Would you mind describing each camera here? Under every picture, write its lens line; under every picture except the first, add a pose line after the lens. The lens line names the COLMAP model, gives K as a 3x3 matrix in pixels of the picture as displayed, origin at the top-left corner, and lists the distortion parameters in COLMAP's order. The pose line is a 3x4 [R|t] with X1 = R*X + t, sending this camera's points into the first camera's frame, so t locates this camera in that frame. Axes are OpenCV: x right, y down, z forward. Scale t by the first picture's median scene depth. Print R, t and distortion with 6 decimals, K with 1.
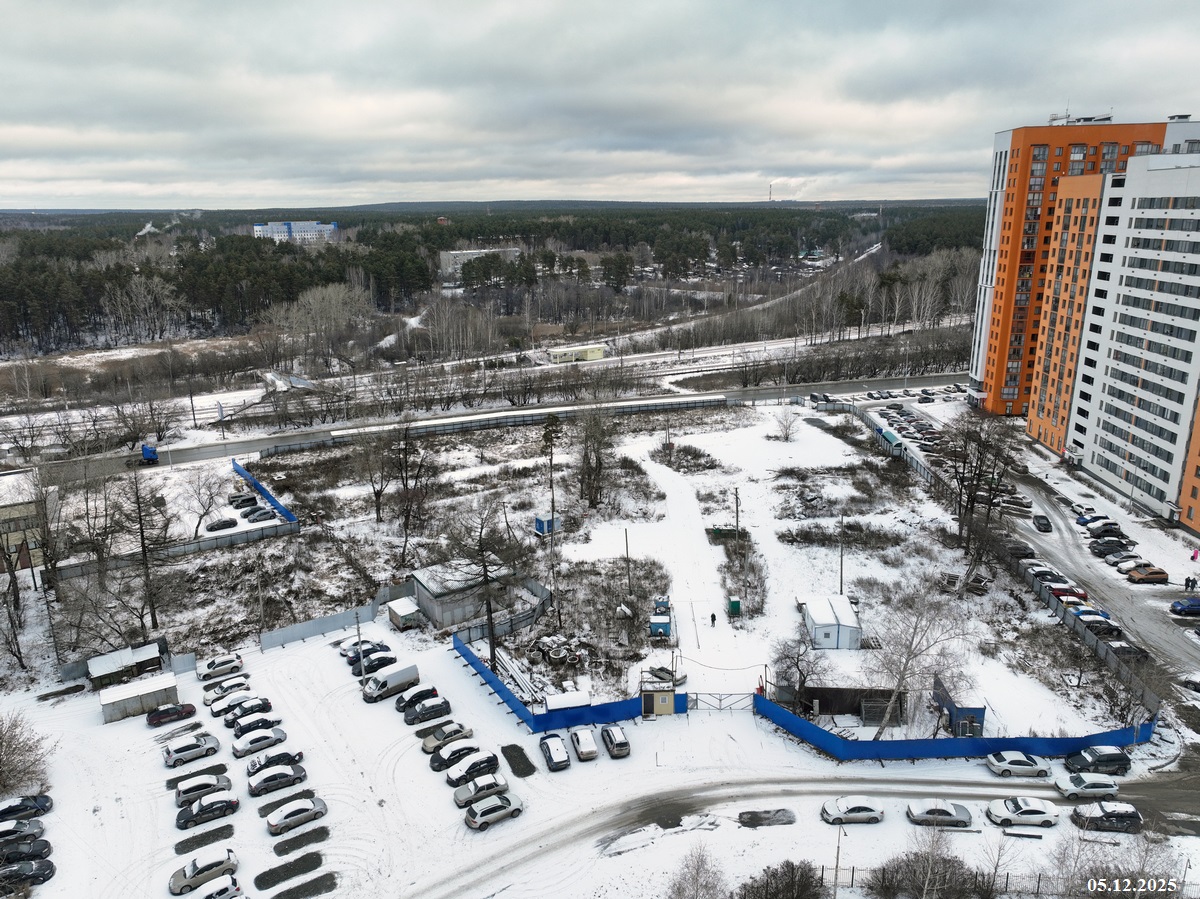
lens RADIAL K [[841.3, 0, 601.4], [0, 841.3, 446.2], [0, 0, 1]] dist [0.001831, 0.008802]
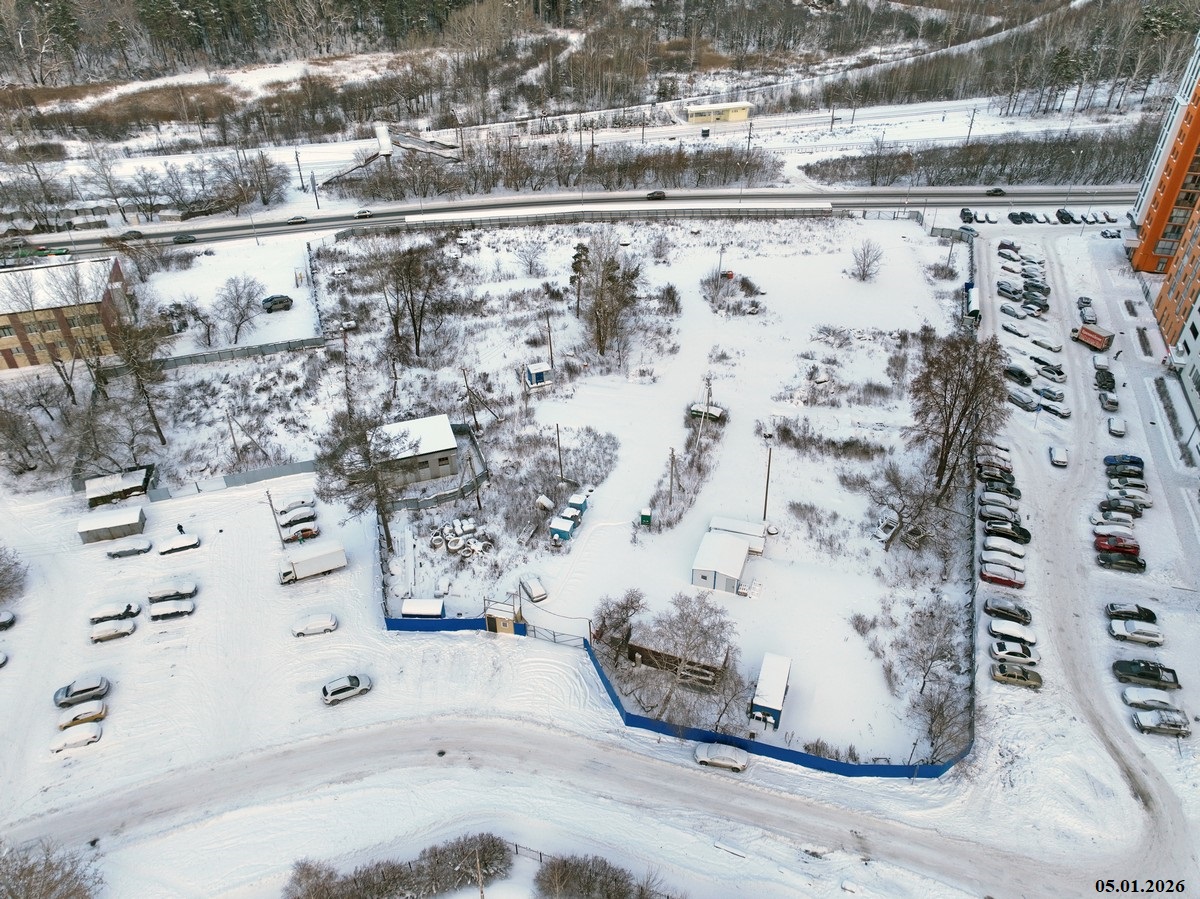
lens RADIAL K [[841.3, 0, 601.4], [0, 841.3, 446.2], [0, 0, 1]] dist [0.001831, 0.008802]
pose [[0.963346, 0.156846, -0.217634, 0.193956], [-0.074740, 0.936071, 0.343782, -0.143493], [0.257642, -0.314915, 0.913482, 0.061220]]
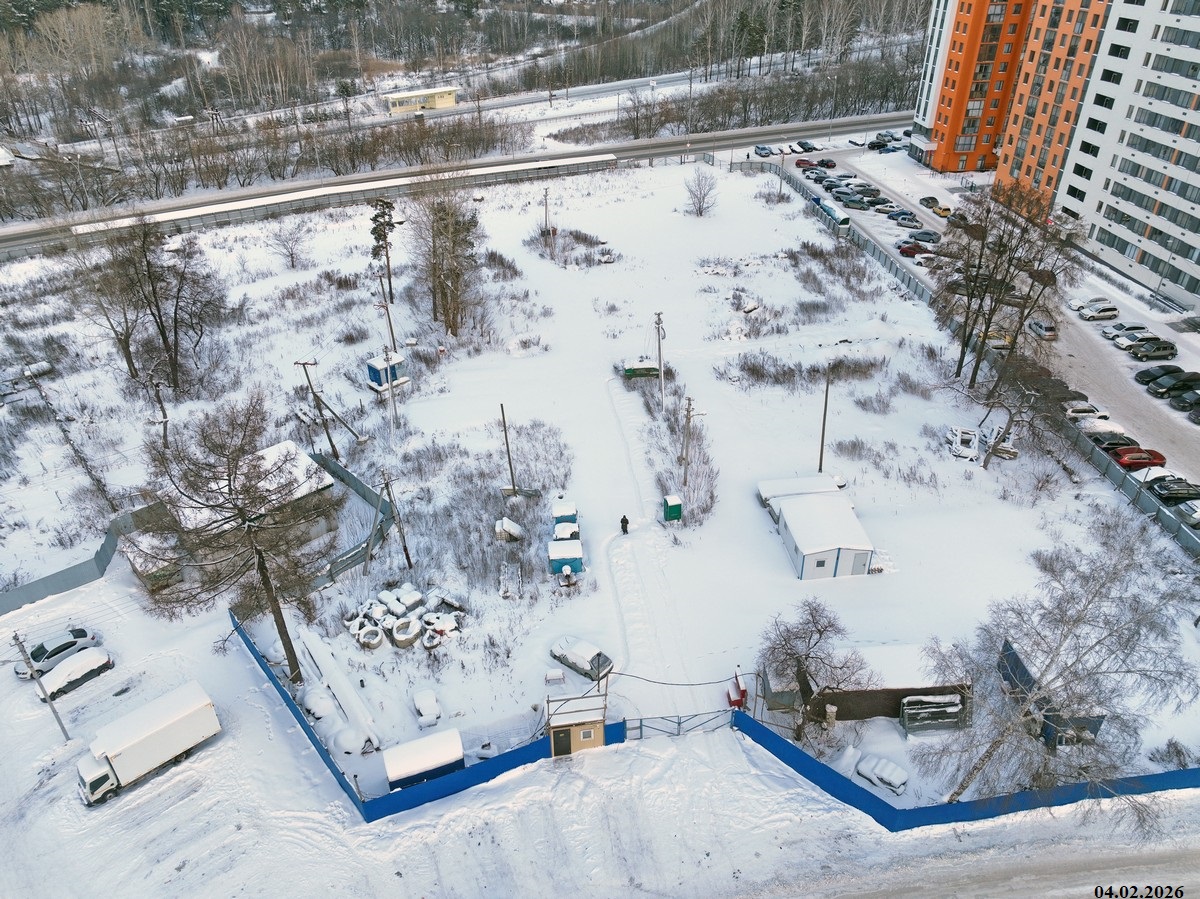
lens RADIAL K [[841.3, 0, 601.4], [0, 841.3, 446.2], [0, 0, 1]] dist [0.001831, 0.008802]
pose [[0.987740, -0.077066, 0.135760, 0.009685], [0.035682, 0.958082, 0.284263, -0.030872], [-0.151976, -0.275934, 0.949086, 0.242814]]
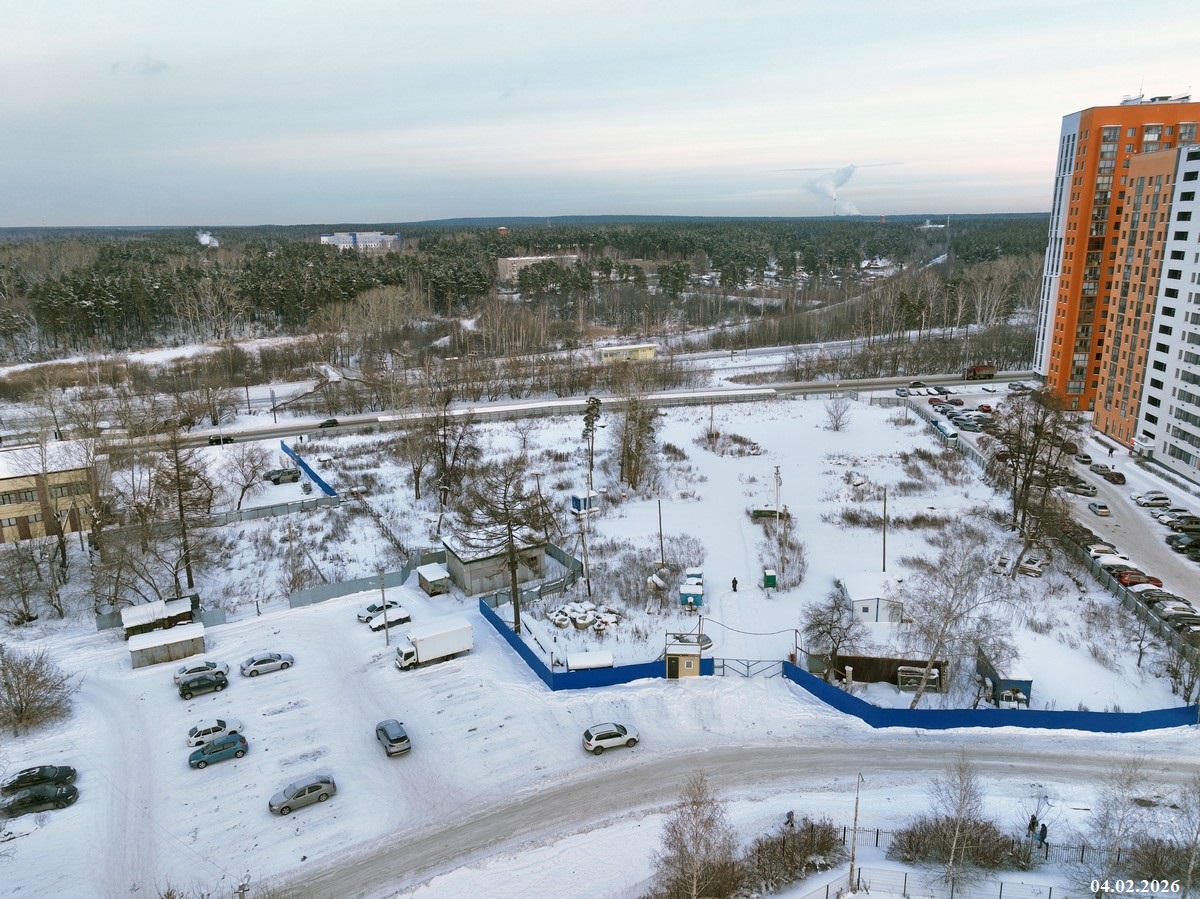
lens RADIAL K [[841.3, 0, 601.4], [0, 841.3, 446.2], [0, 0, 1]] dist [0.001831, 0.008802]
pose [[0.997492, 0.016451, -0.068834, 0.018307], [-0.017721, 0.999683, -0.017873, 0.035778], [0.068518, 0.019048, 0.997468, 0.014875]]
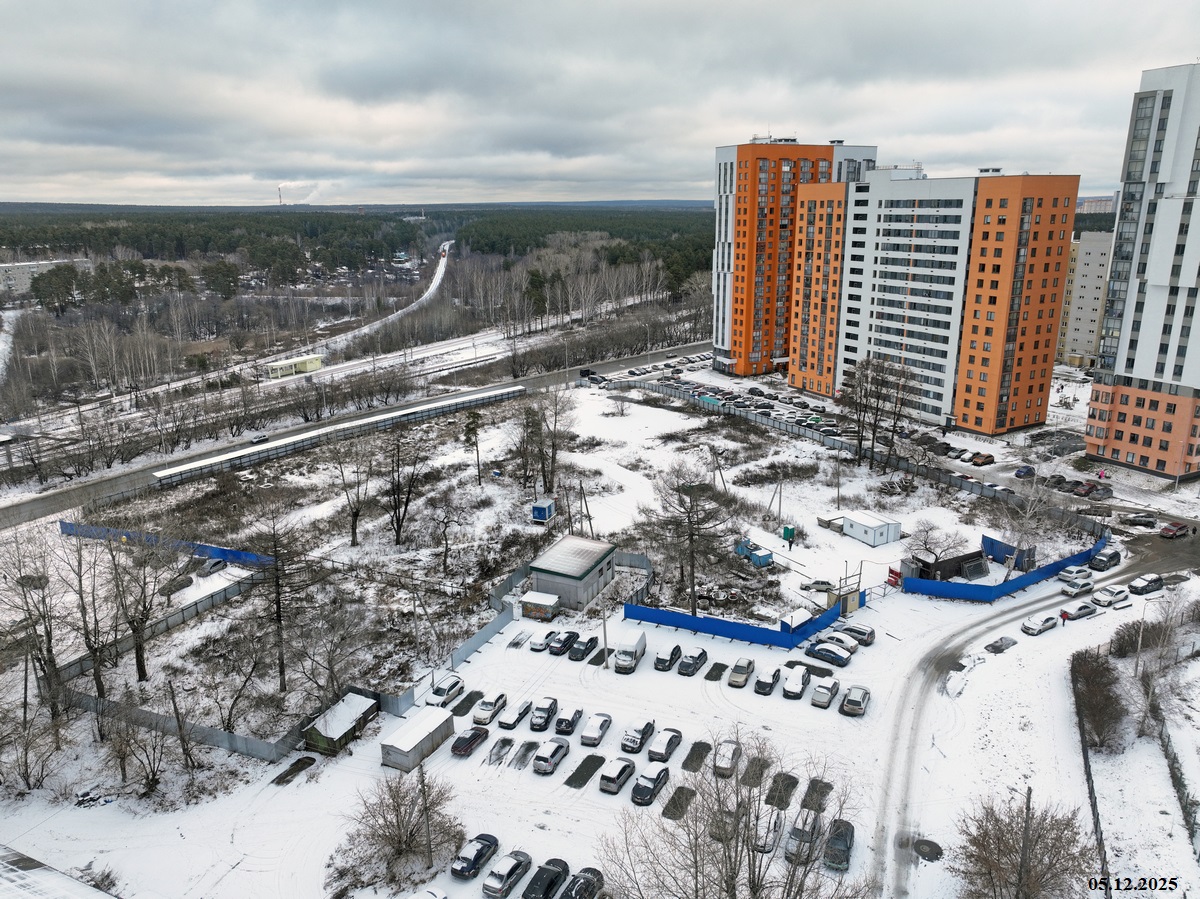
lens RADIAL K [[841.3, 0, 601.4], [0, 841.3, 446.2], [0, 0, 1]] dist [0.001831, 0.008802]
pose [[0.853151, -0.141846, 0.502009, -0.414009], [0.144179, 0.988953, 0.034407, -0.009169], [-0.501344, 0.043025, 0.864178, 0.050814]]
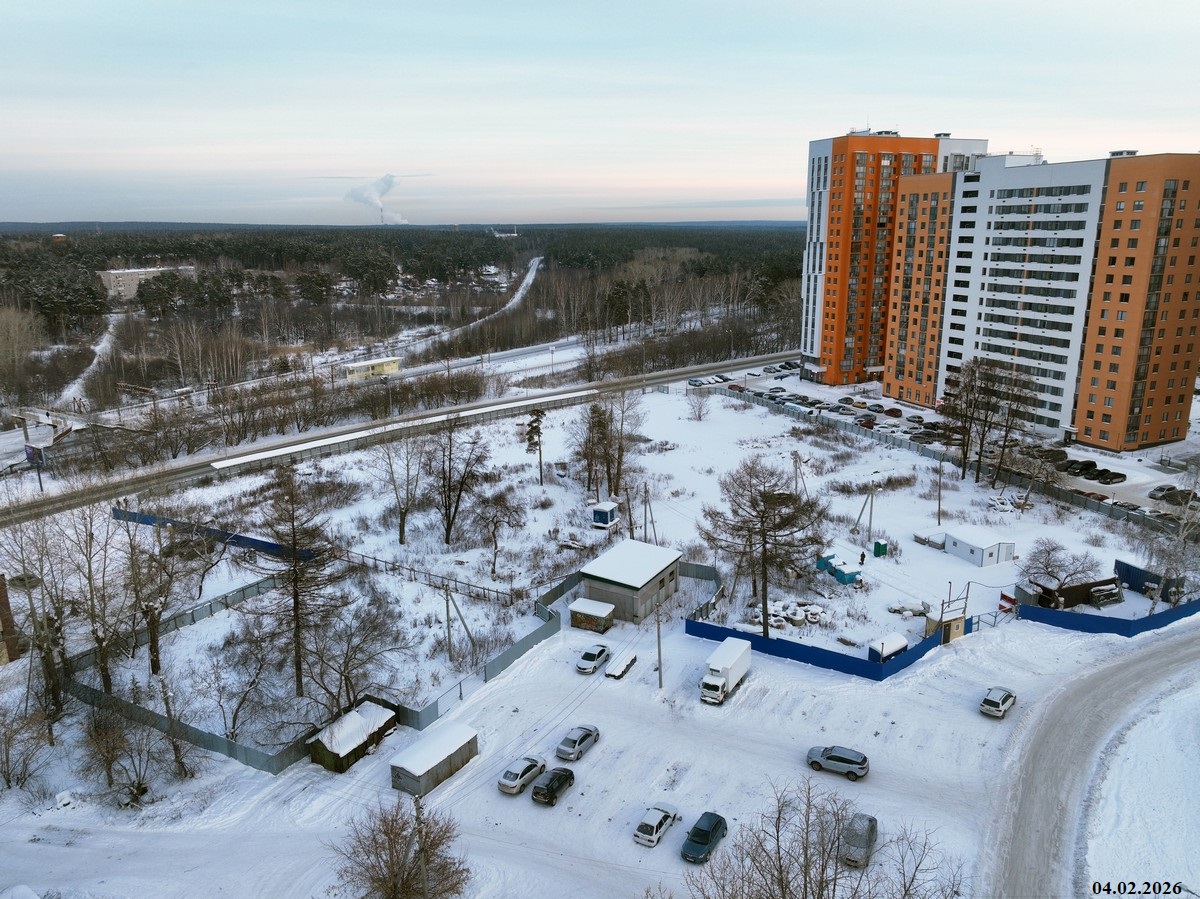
lens RADIAL K [[841.3, 0, 601.4], [0, 841.3, 446.2], [0, 0, 1]] dist [0.001831, 0.008802]
pose [[0.903408, -0.104569, 0.415837, -0.367906], [0.116194, 0.993223, -0.002670, 0.014312], [-0.412739, 0.050730, 0.909435, 0.106819]]
